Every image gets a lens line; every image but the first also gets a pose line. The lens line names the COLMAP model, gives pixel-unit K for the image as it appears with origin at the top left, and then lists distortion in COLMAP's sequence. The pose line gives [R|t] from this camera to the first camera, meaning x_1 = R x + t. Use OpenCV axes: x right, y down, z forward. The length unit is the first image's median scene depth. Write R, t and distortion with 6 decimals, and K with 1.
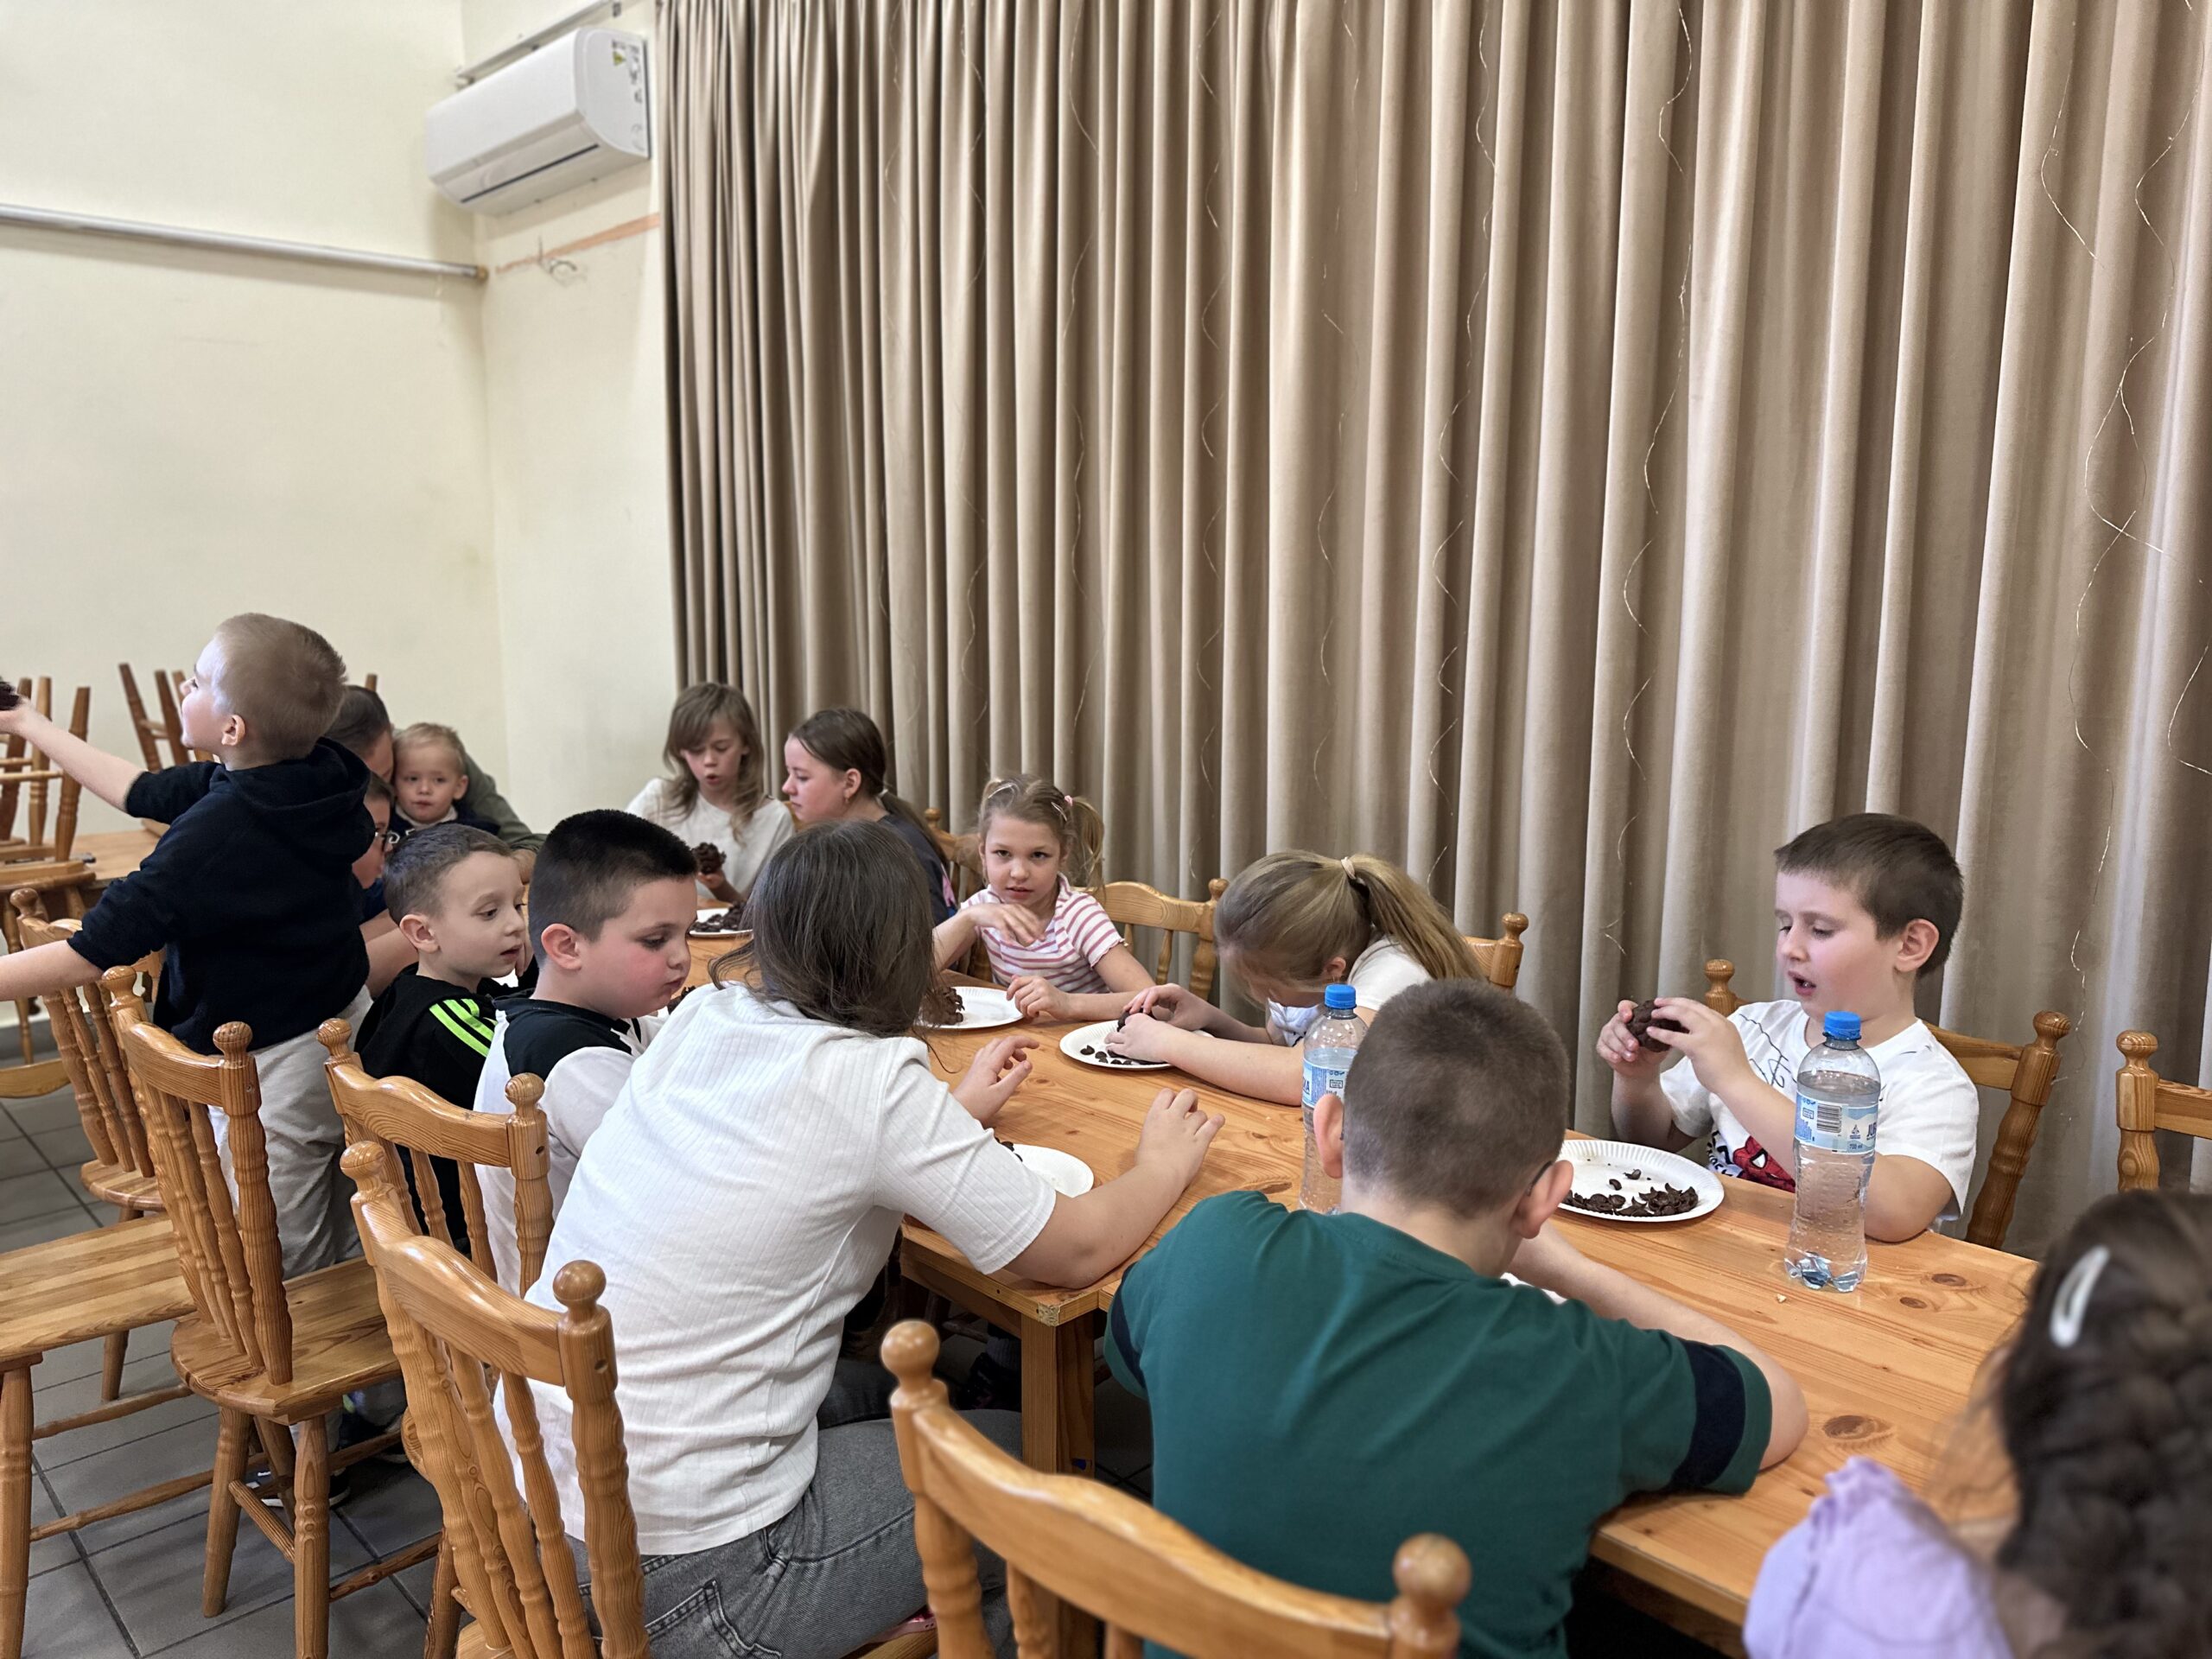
lens RADIAL K [[1542.8, 0, 1032.8], [0, 1542.8, 822.5], [0, 0, 1]] dist [0.012108, -0.071386]
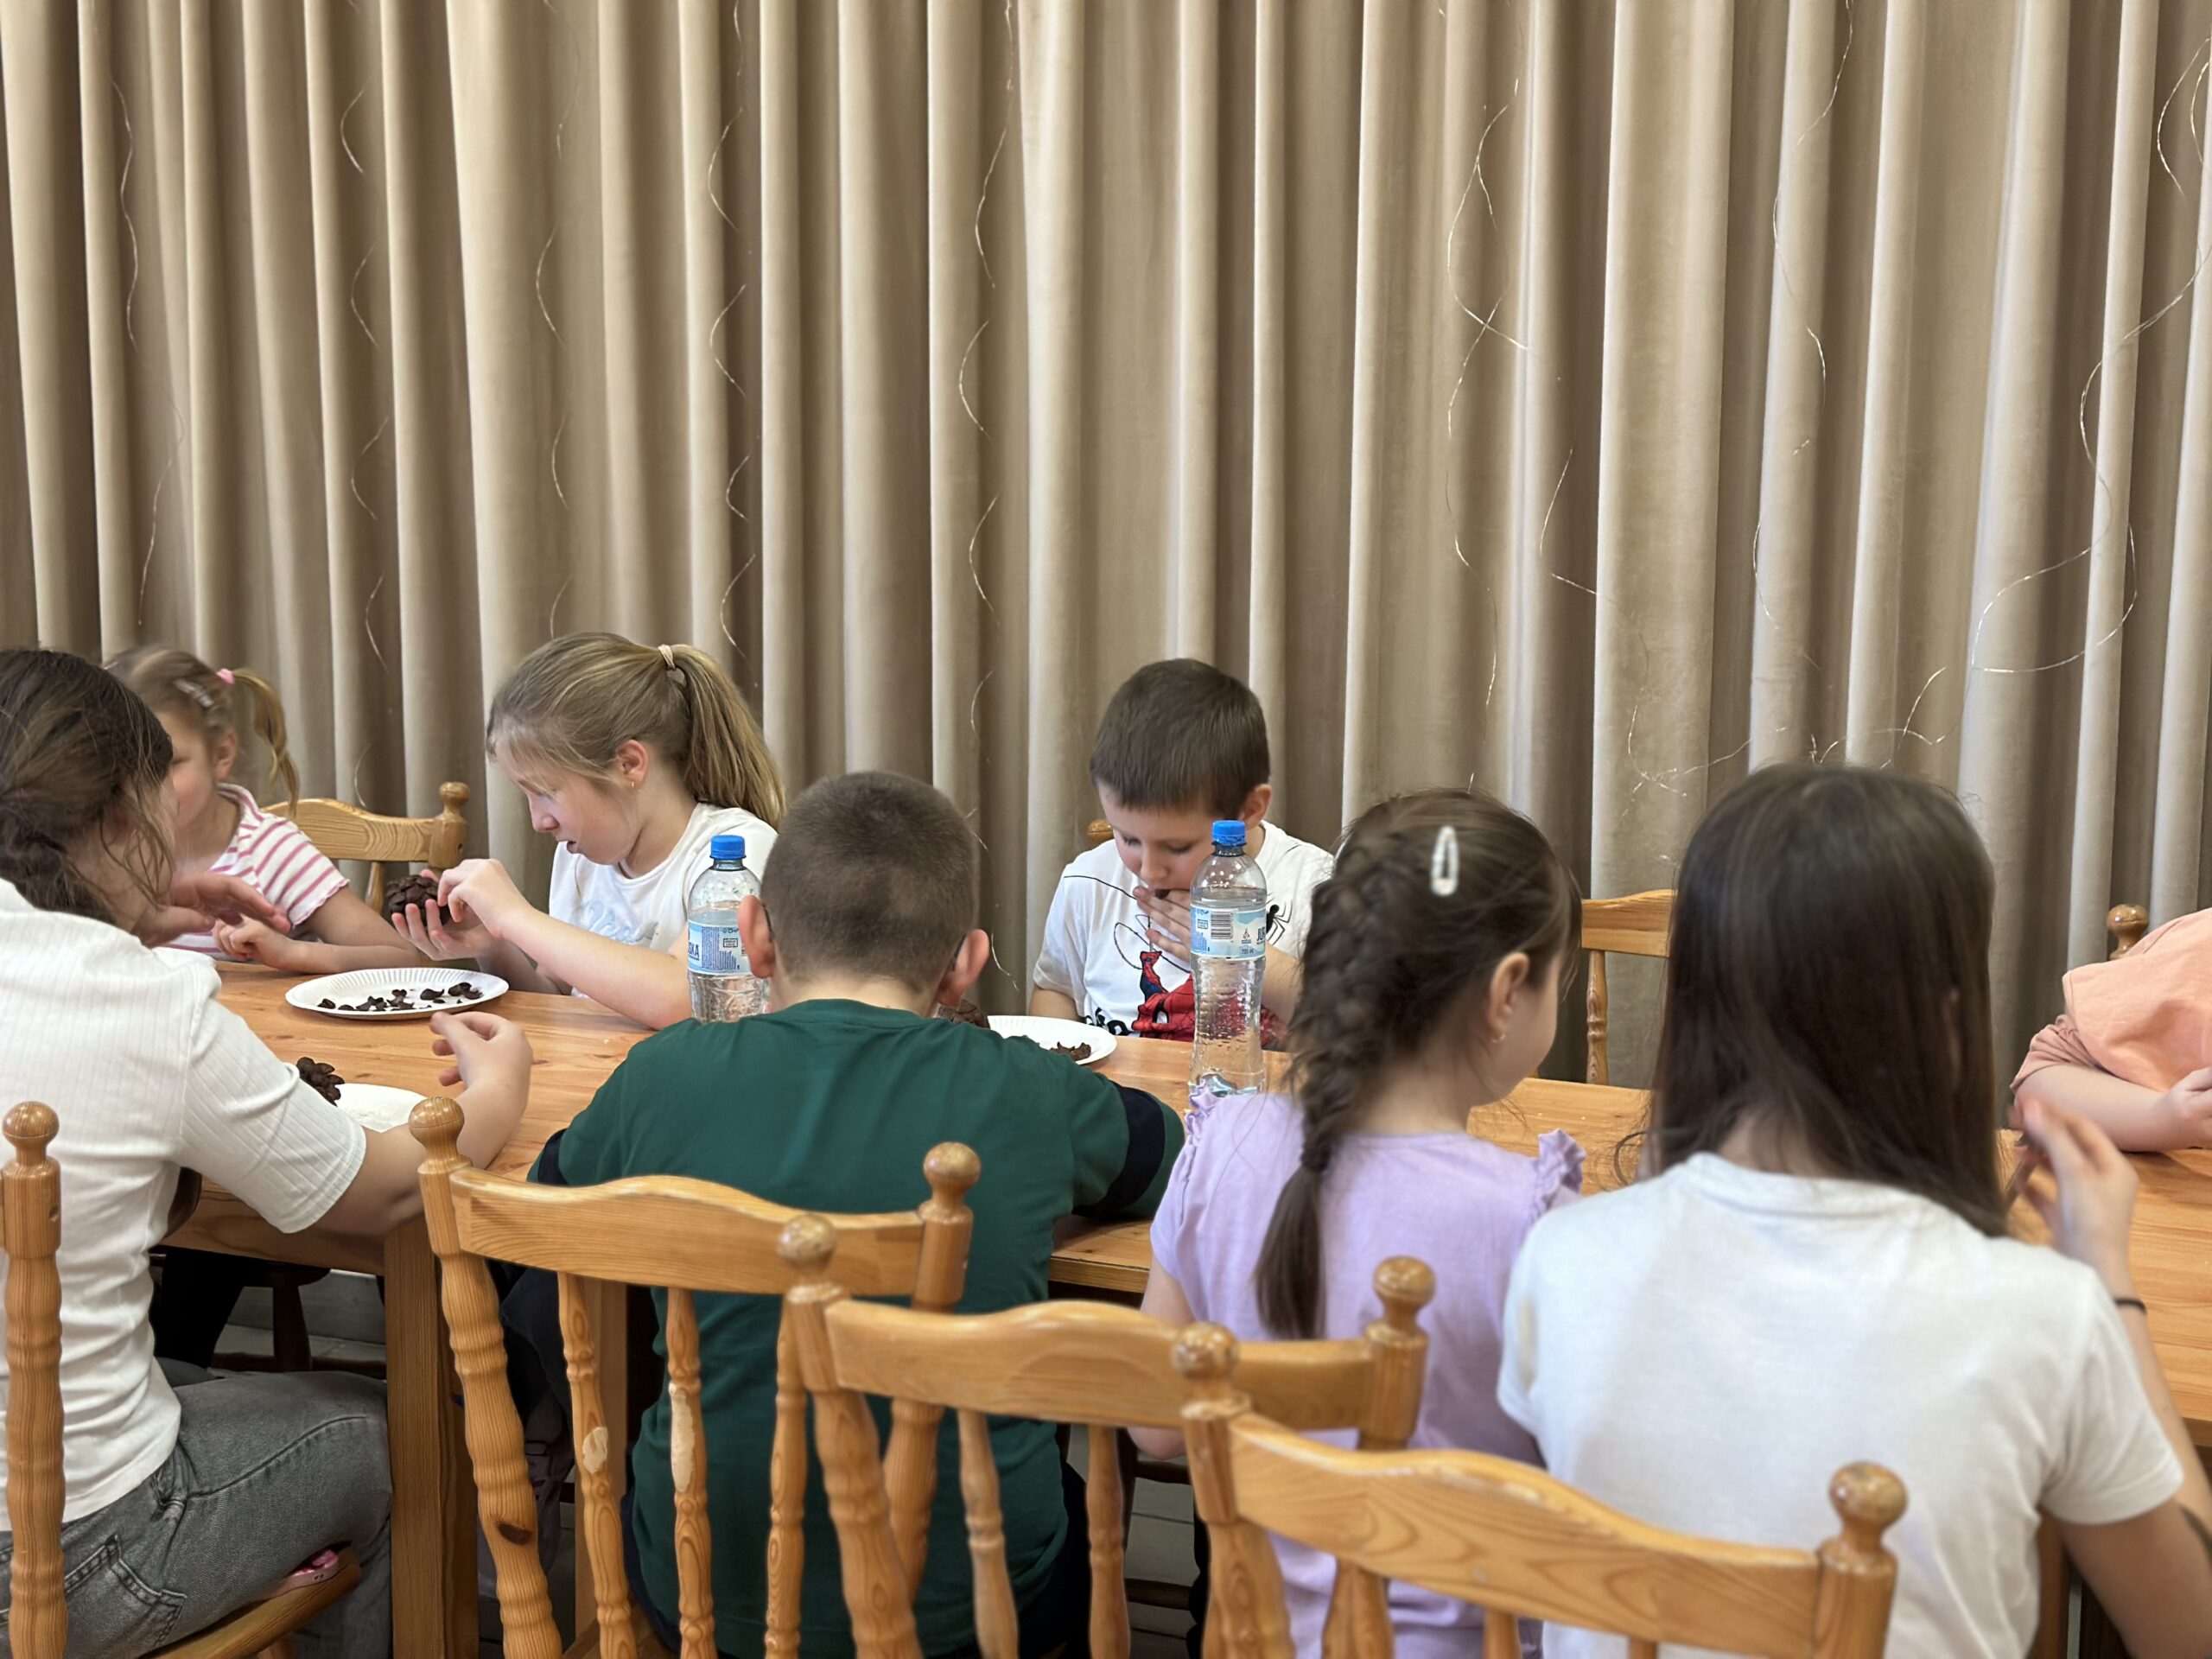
lens RADIAL K [[2988.6, 0, 1164.9], [0, 2988.6, 828.1], [0, 0, 1]] dist [0.442430, -2.073055]
pose [[0.894212, -0.057506, 0.443935, -0.221933], [0.055881, 0.998297, 0.016754, 0.056362], [-0.444142, 0.009826, 0.895903, -0.429835]]
